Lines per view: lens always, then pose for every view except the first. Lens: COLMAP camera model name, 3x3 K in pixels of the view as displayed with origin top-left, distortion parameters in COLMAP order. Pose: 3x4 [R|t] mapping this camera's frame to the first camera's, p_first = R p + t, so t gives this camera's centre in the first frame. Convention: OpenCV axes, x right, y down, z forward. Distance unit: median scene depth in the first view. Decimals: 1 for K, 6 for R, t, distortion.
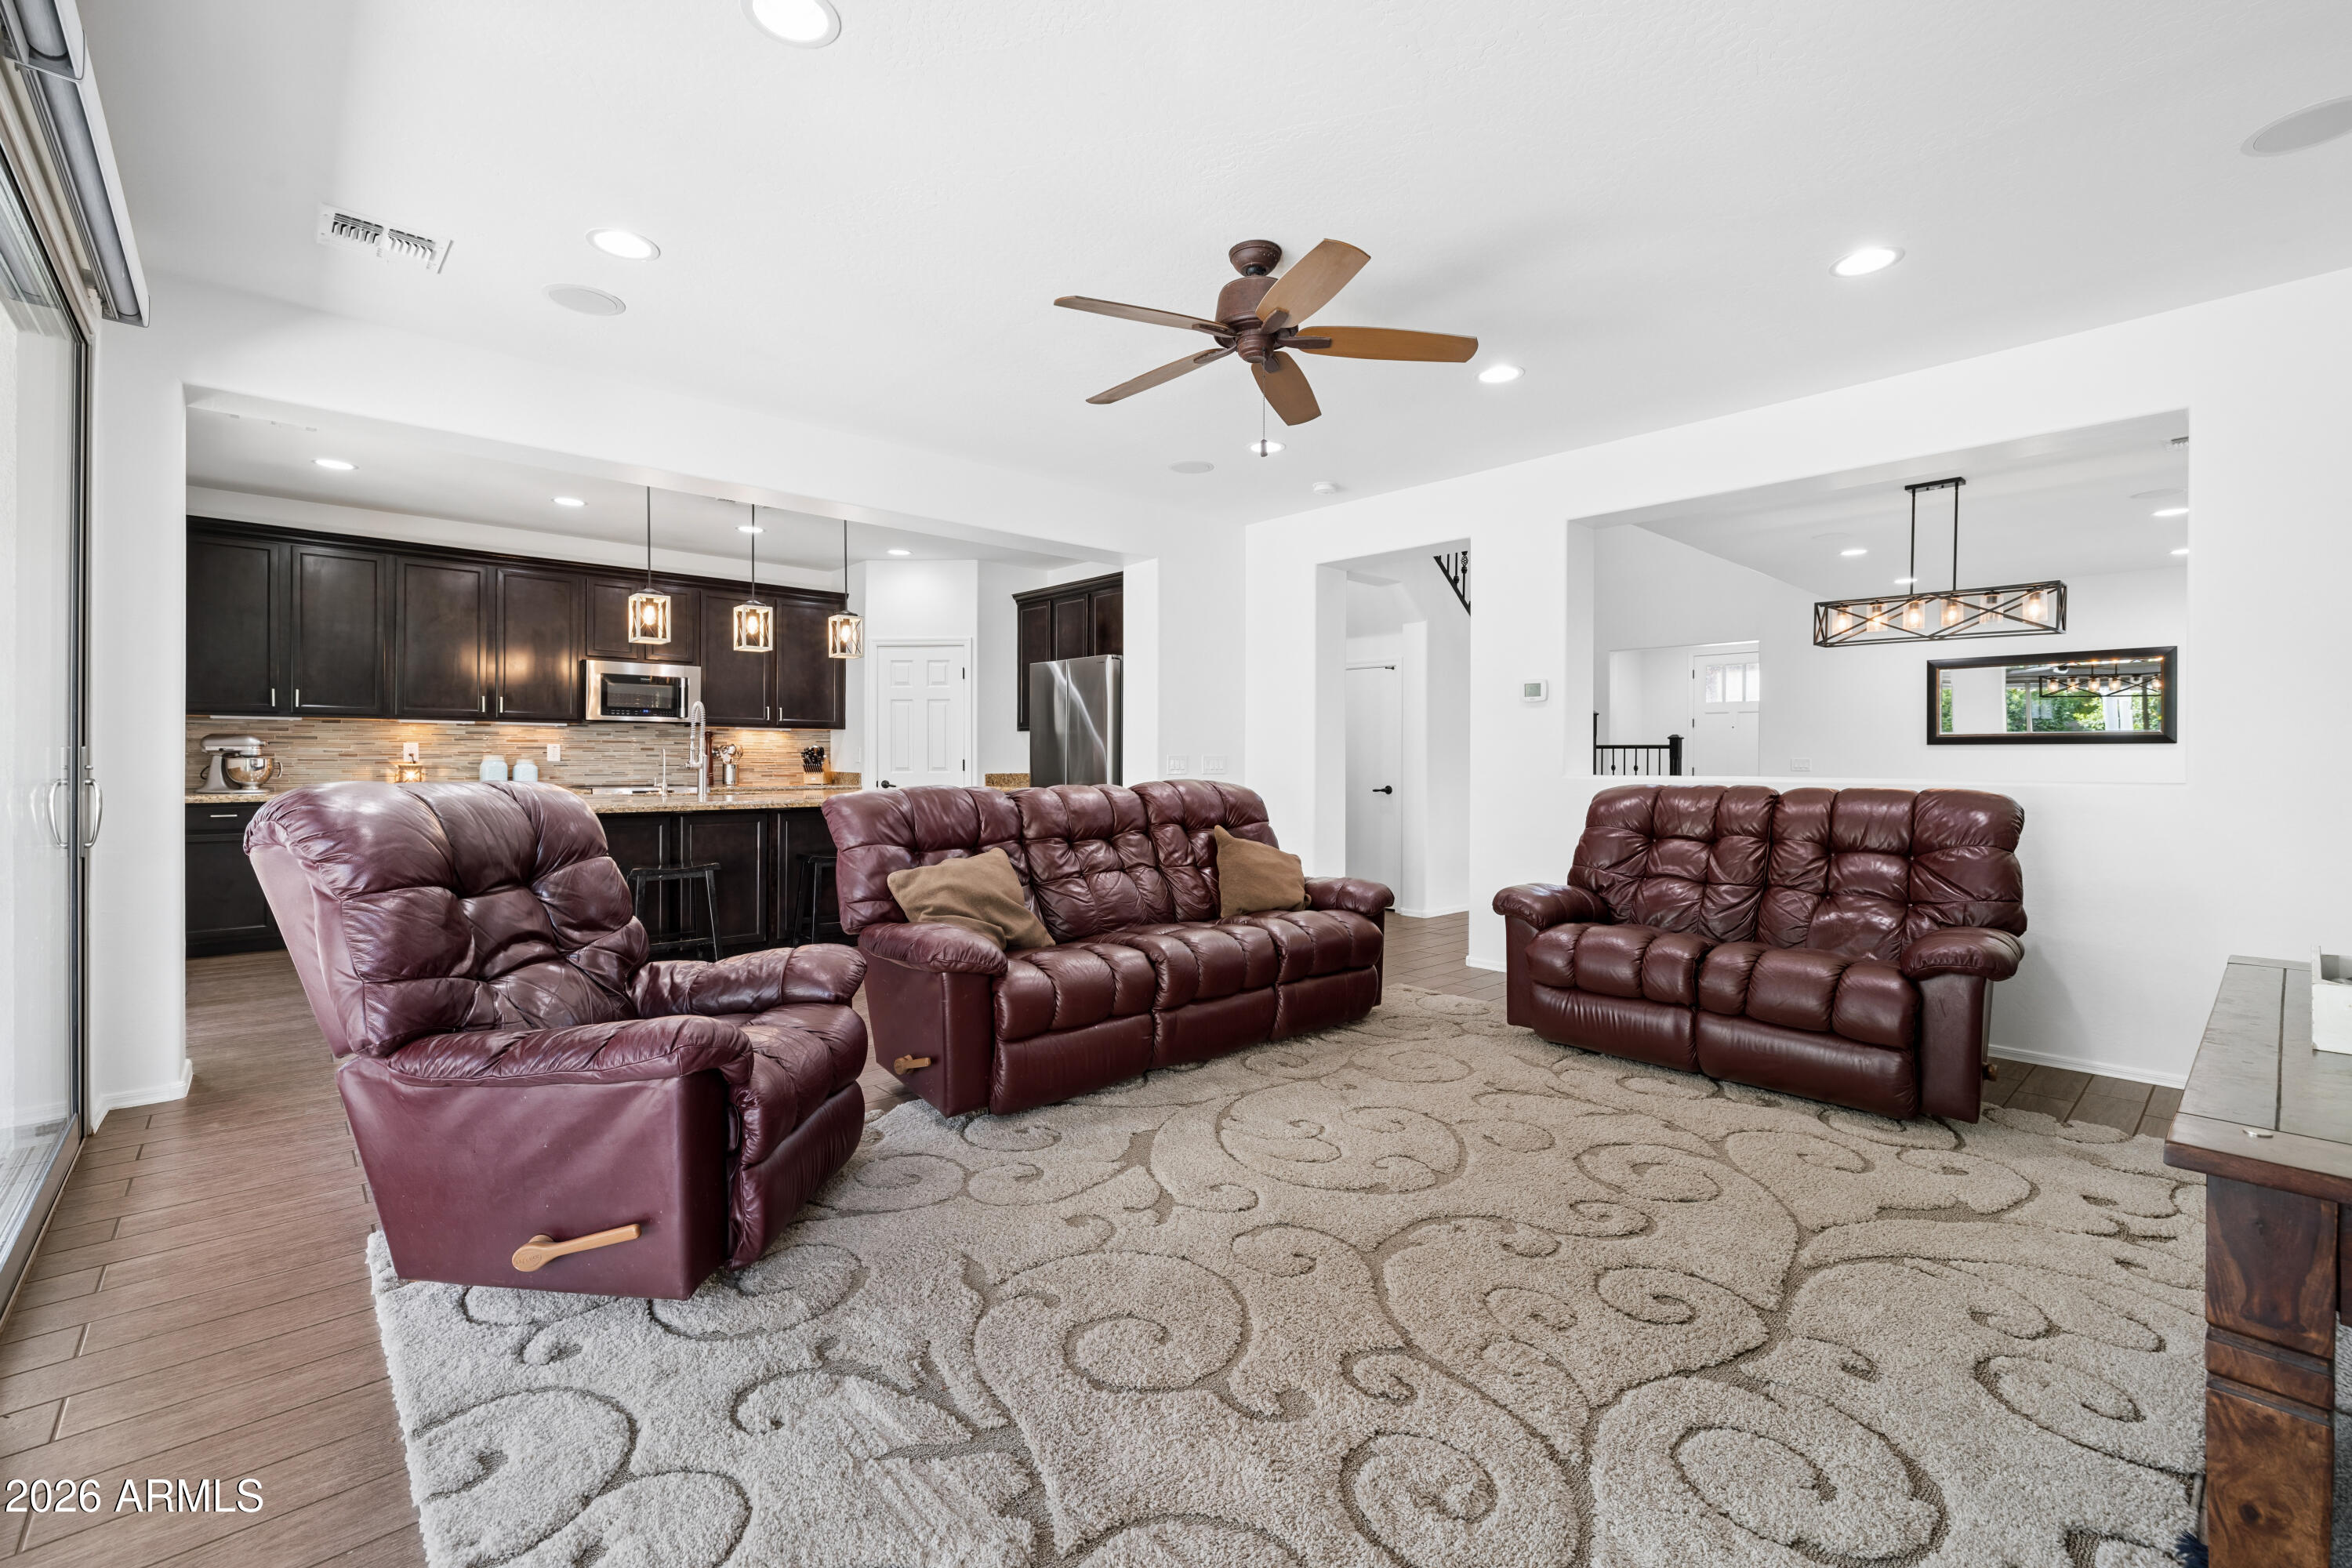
lens RADIAL K [[987.6, 0, 1186.0], [0, 987.6, 764.6], [0, 0, 1]] dist [0.000018, 0.000399]
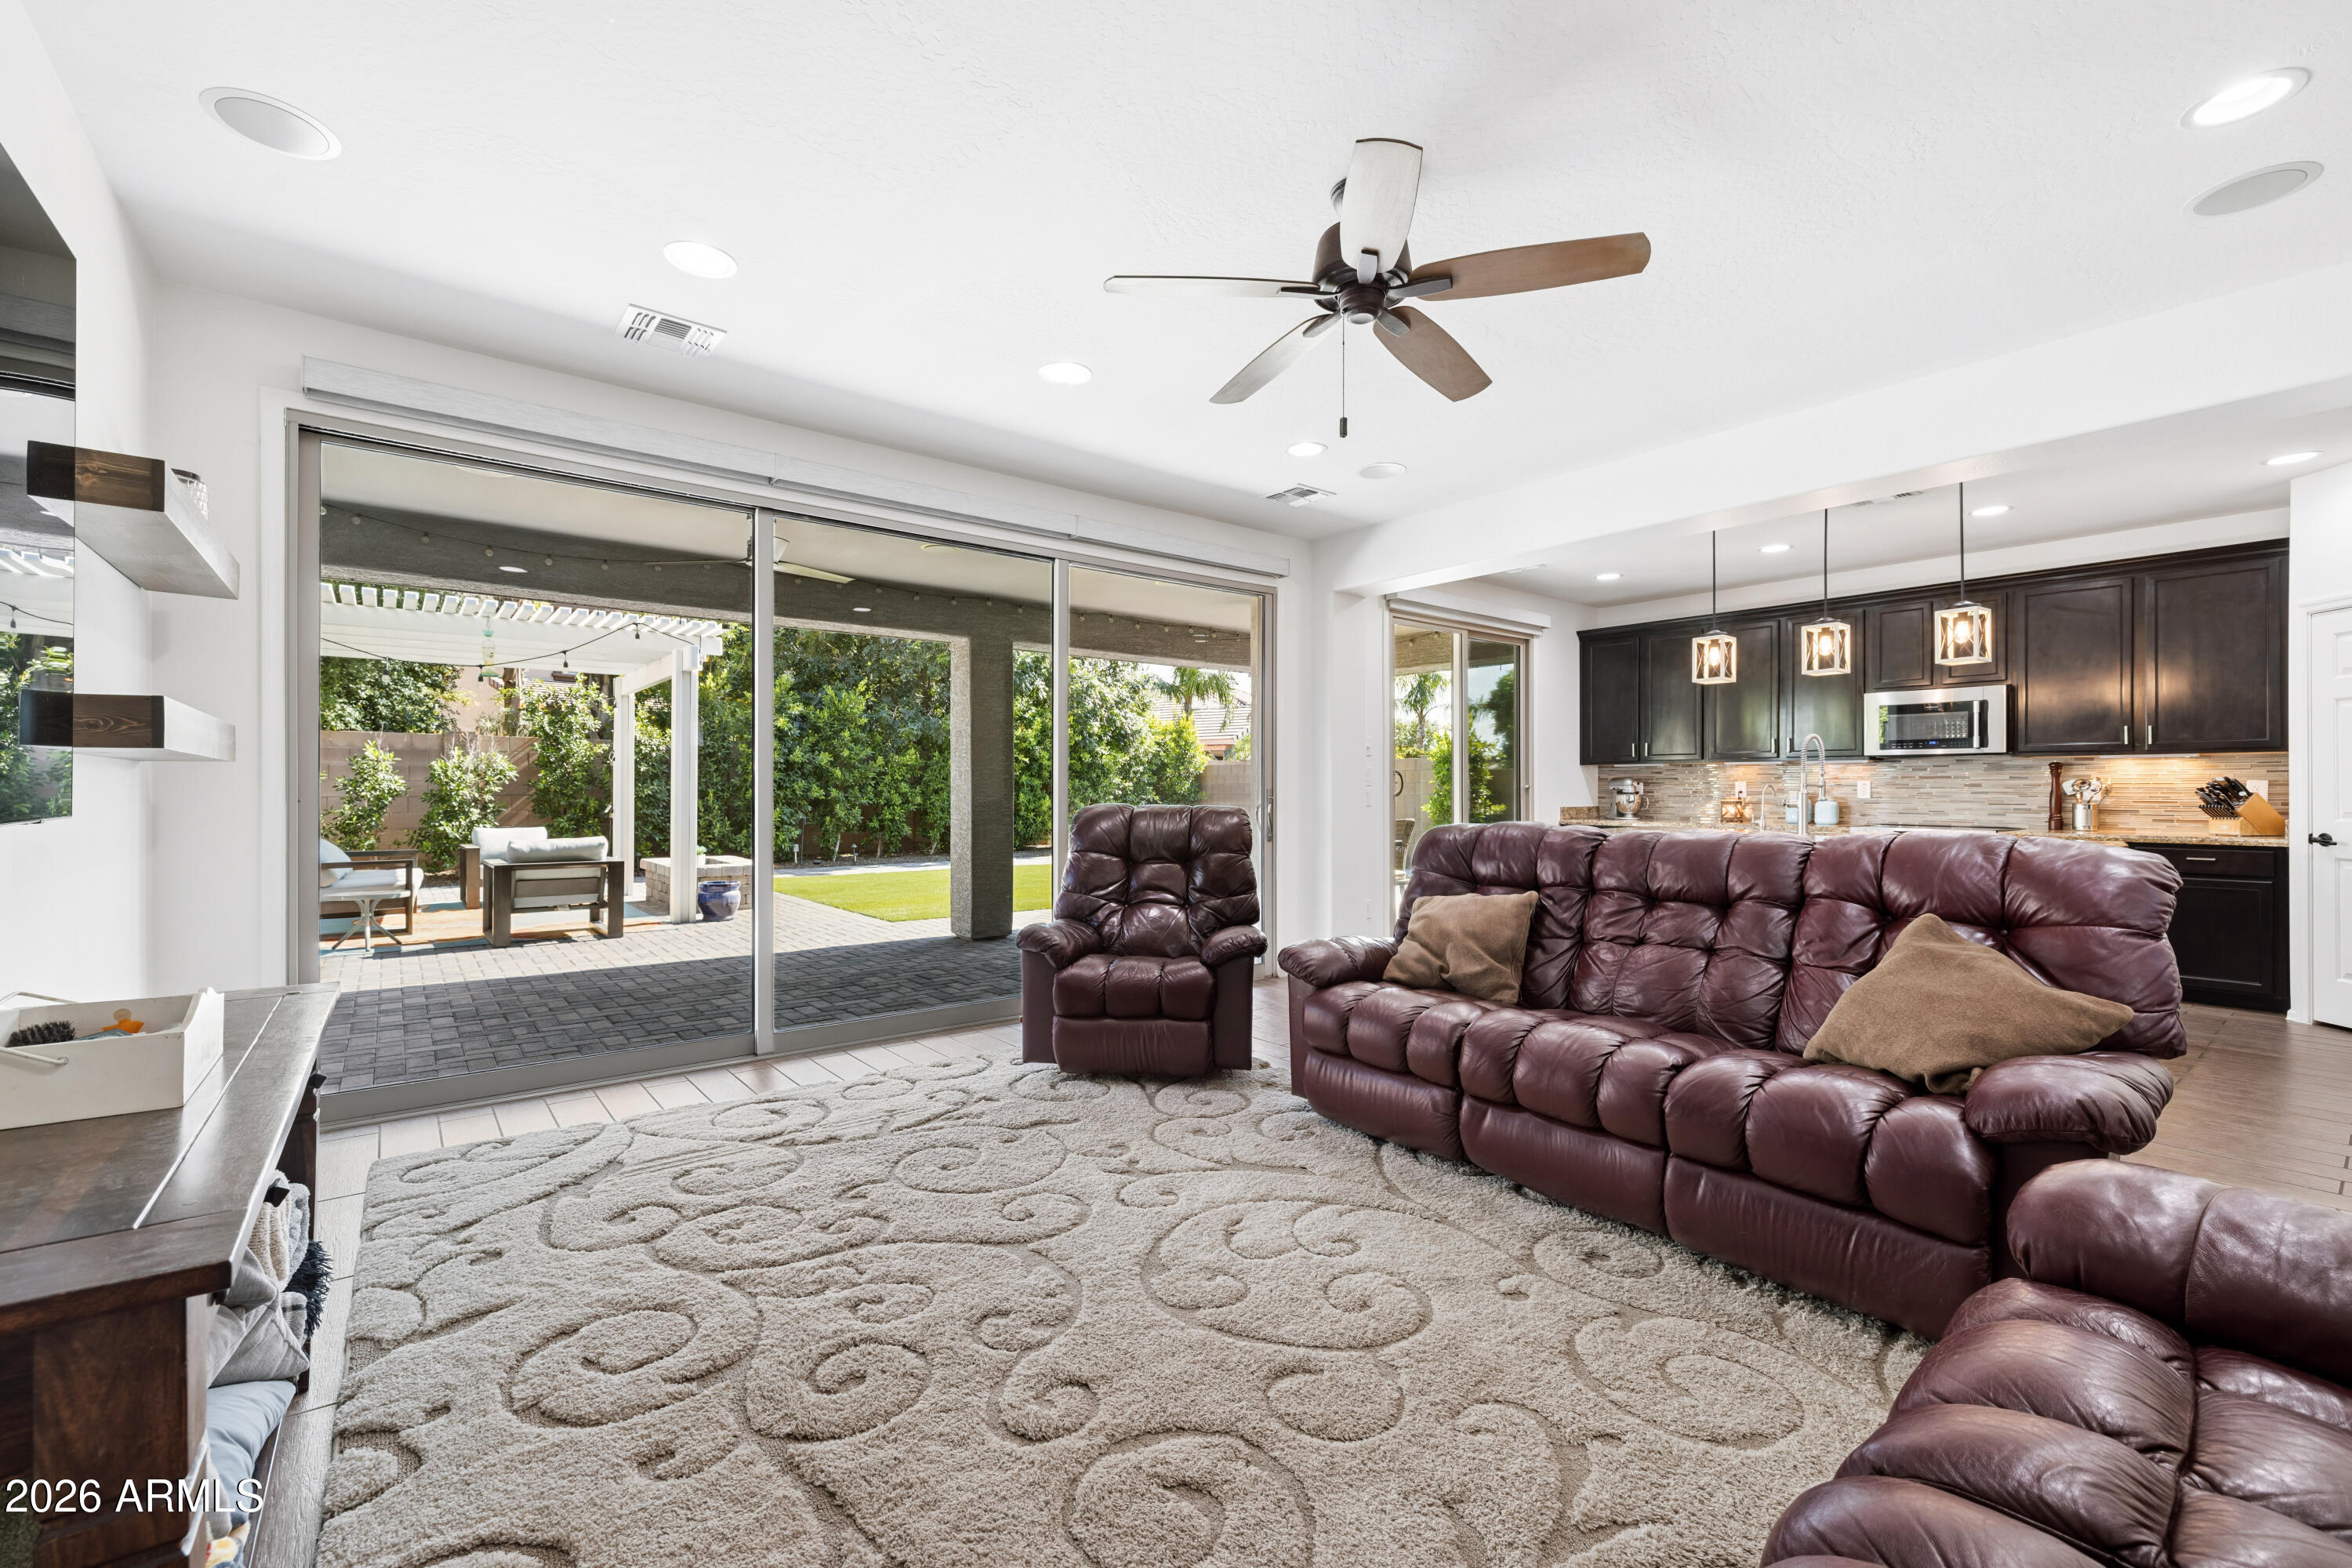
lens RADIAL K [[987.6, 0, 1178.0], [0, 987.6, 789.3], [0, 0, 1]] dist [0.000018, 0.000399]
pose [[-0.074582, -0.004546, -0.997204, 0.546801], [-0.009538, 0.999947, -0.003845, -0.002961], [0.997169, 0.009225, -0.074622, 0.540261]]
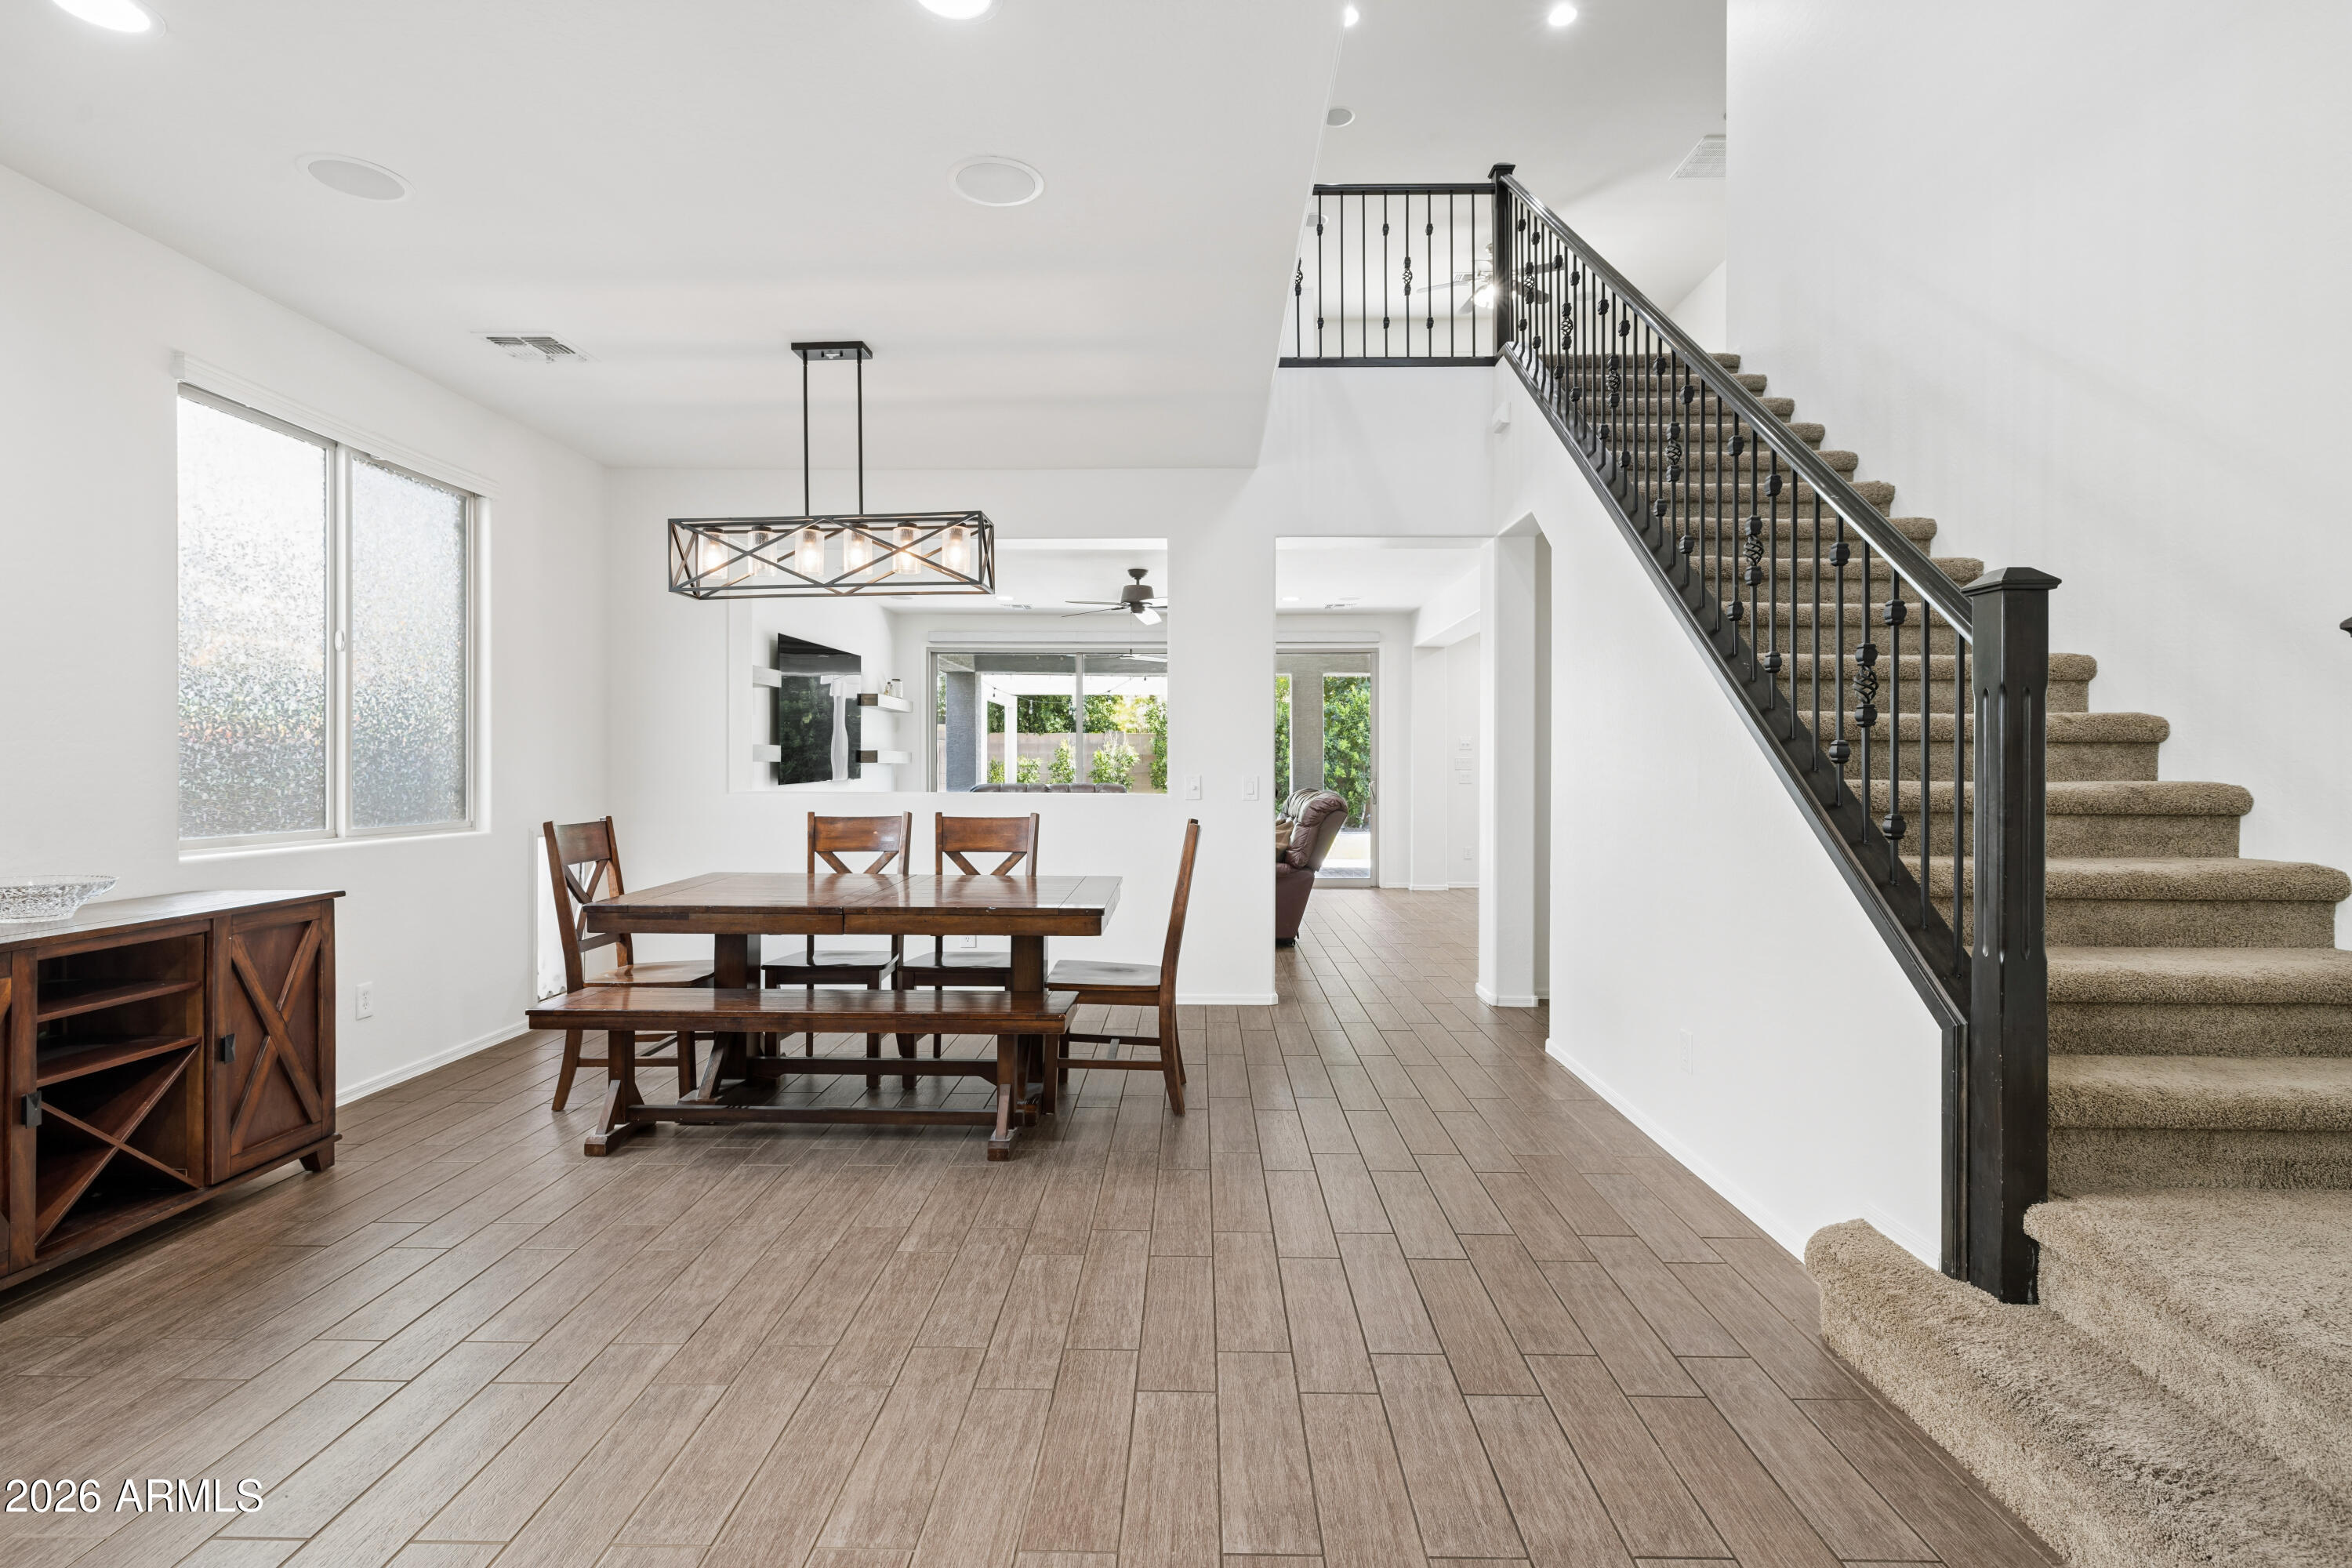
lens RADIAL K [[1112.3, 0, 1187.6], [0, 1112.3, 766.1], [0, 0, 1]] dist [-0.006657, 0.002407]
pose [[-0.688197, -0.005932, -0.725500, 1.141995], [-0.011809, 0.999926, 0.003026, -0.022545], [0.725428, 0.010651, -0.688216, 1.754168]]
